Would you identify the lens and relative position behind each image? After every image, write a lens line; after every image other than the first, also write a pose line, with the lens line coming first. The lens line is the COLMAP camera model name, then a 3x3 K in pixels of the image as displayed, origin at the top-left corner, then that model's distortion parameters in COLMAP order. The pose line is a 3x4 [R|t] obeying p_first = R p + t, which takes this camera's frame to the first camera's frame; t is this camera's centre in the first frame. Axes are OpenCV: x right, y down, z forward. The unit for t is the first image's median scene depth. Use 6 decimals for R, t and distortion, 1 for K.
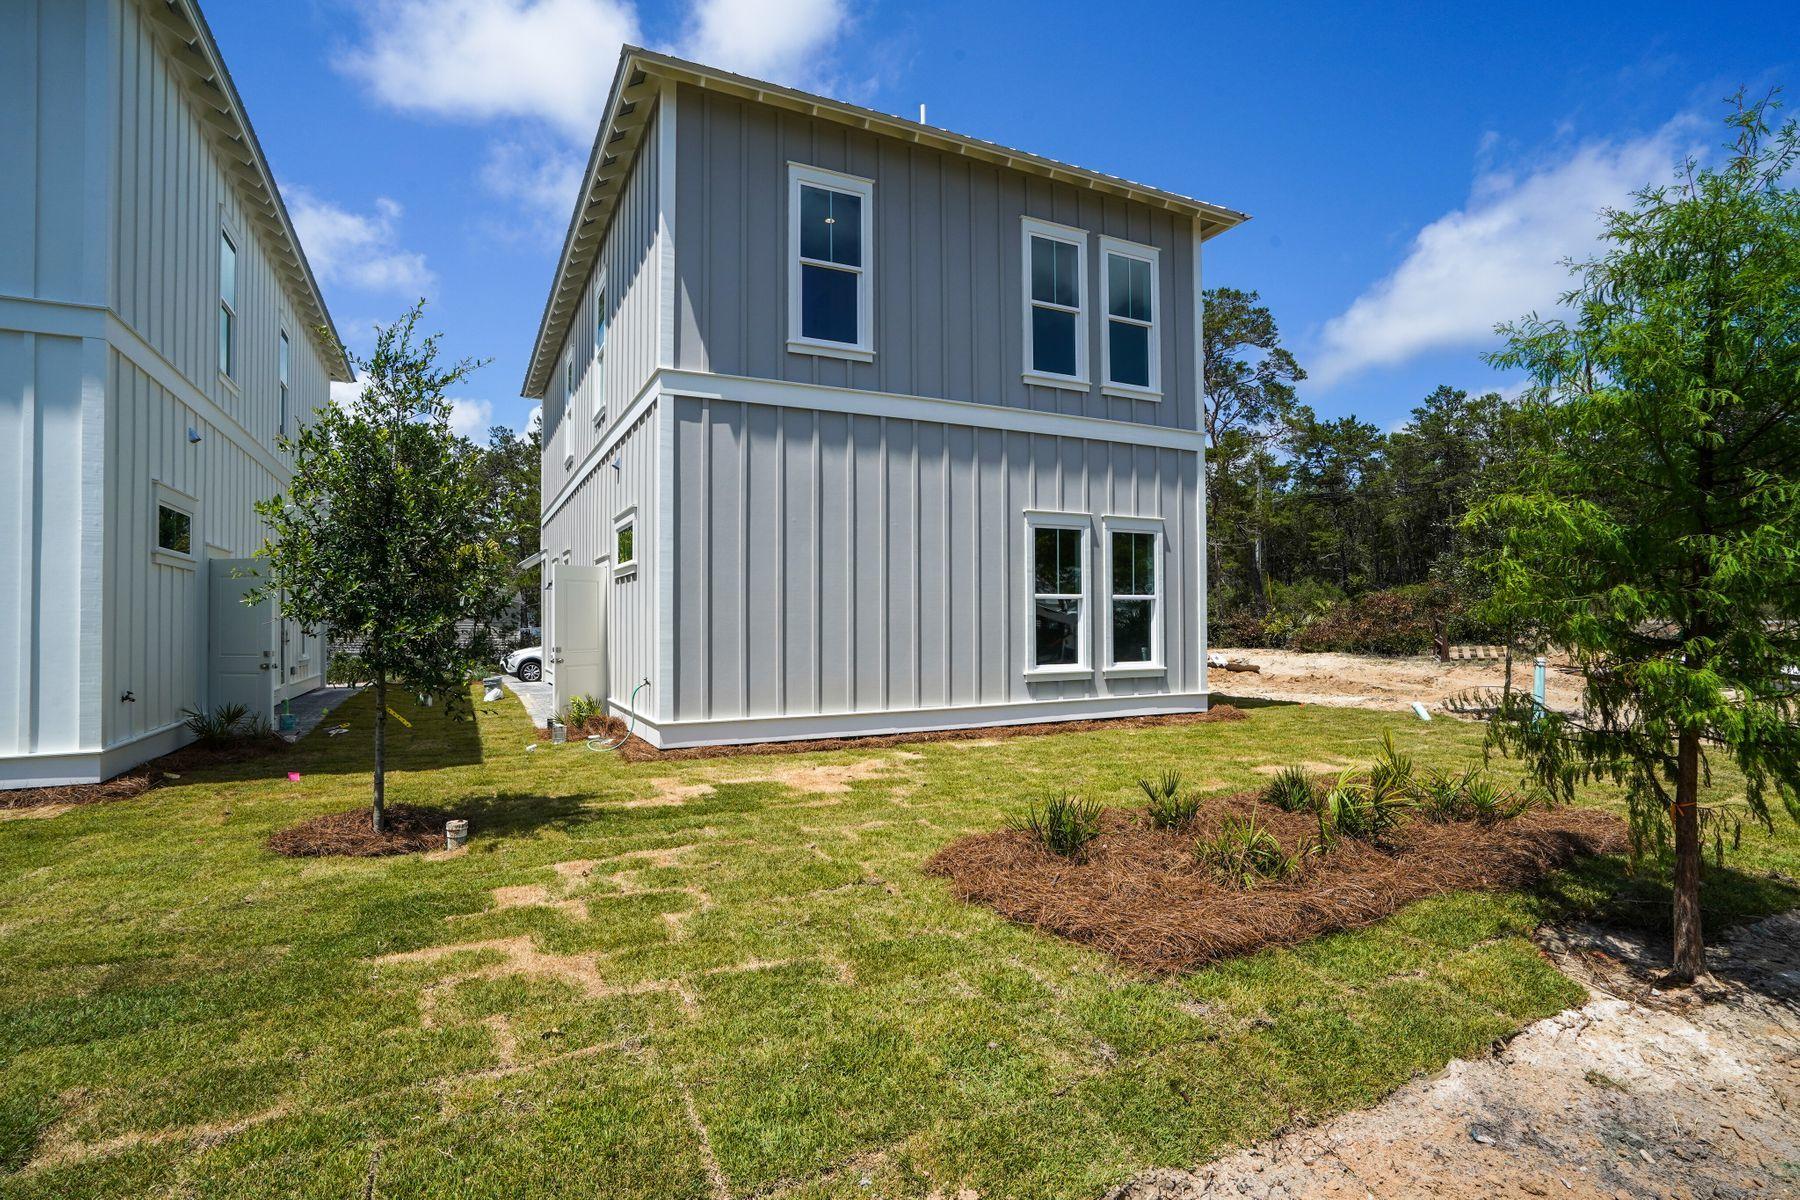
lens RADIAL K [[876.3, 0, 897.1], [0, 876.3, 622.2], [0, 0, 1]] dist [-0.066430, 0.000198]
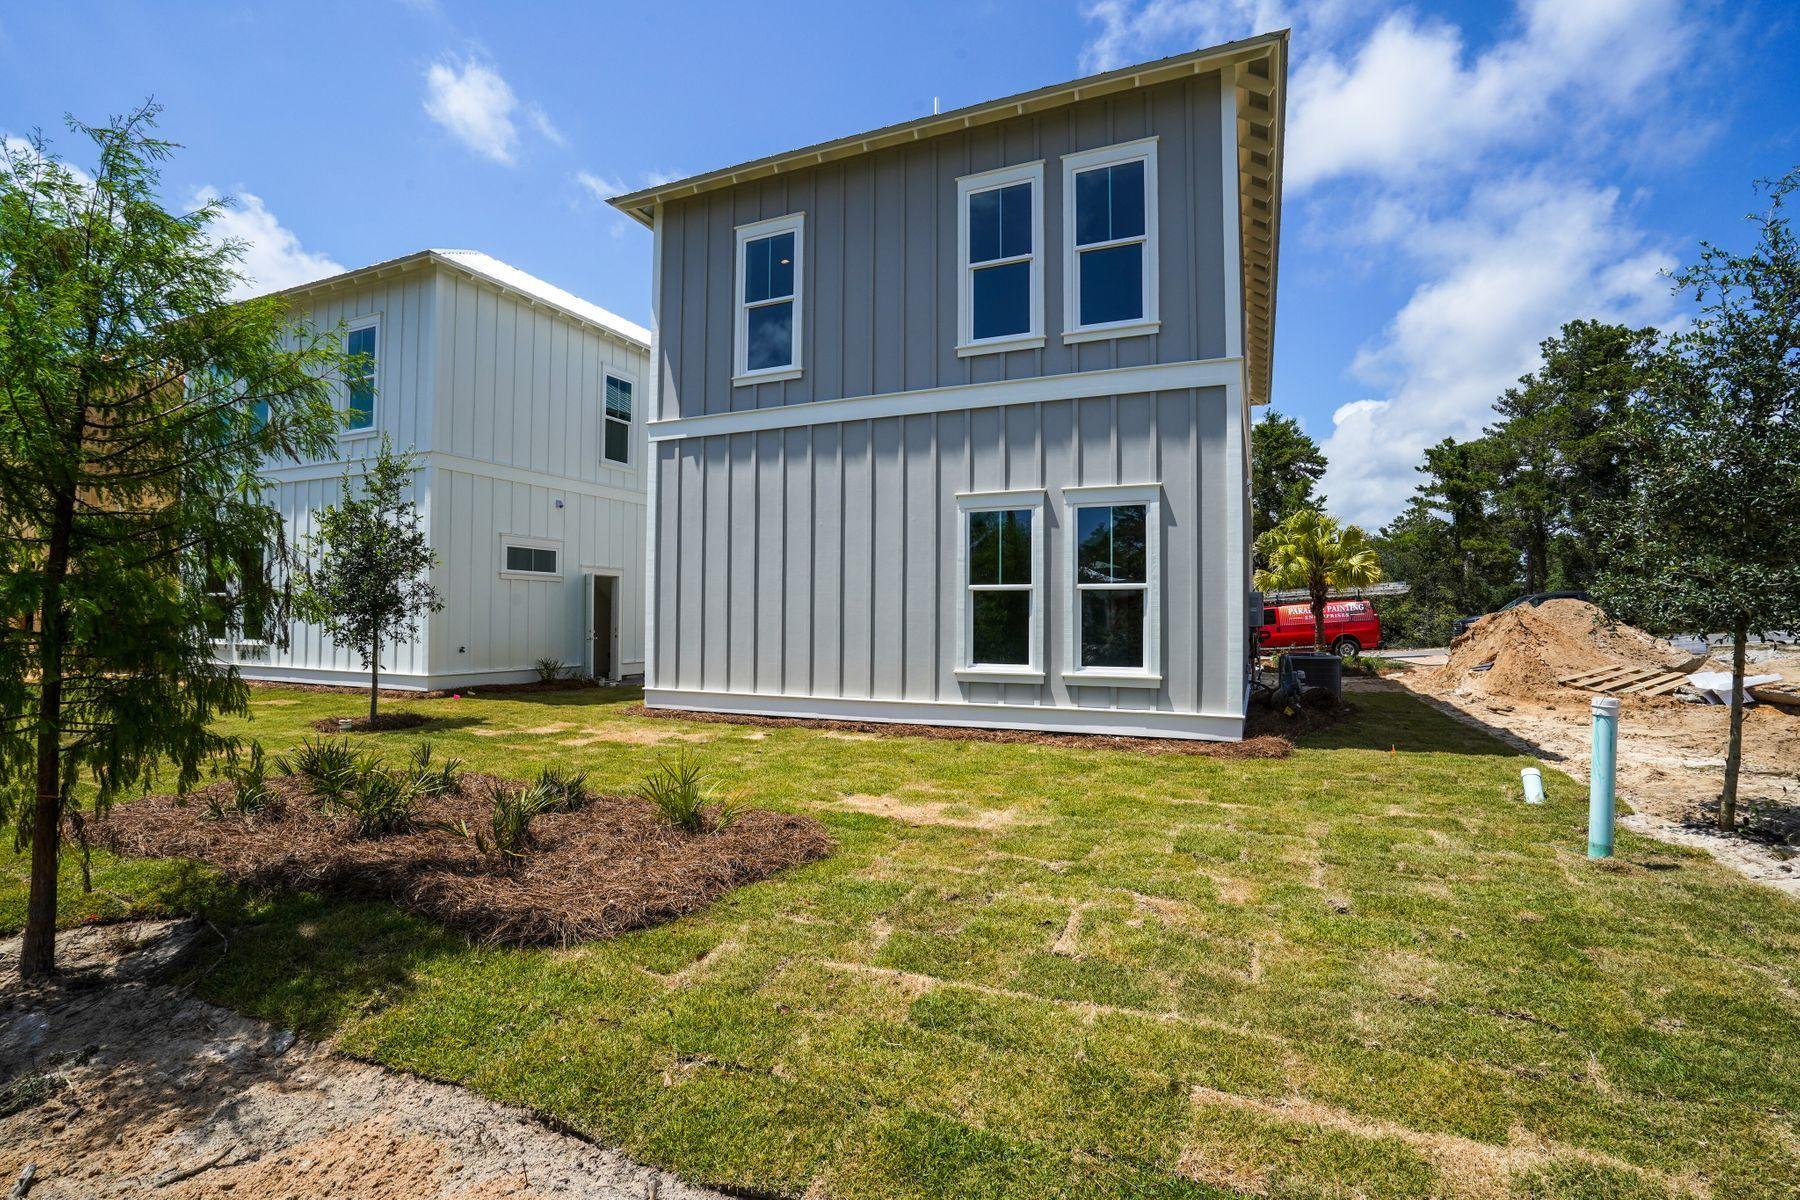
lens RADIAL K [[836.7, 0, 900.0], [0, 836.7, 600.0], [0, 0, 1]] dist [-0.061089, -0.000001]
pose [[0.642767, -0.003225, -0.766055, 0.765275], [-0.006948, 0.999925, -0.010039, -0.007353], [0.766030, 0.011776, 0.642697, 0.378364]]
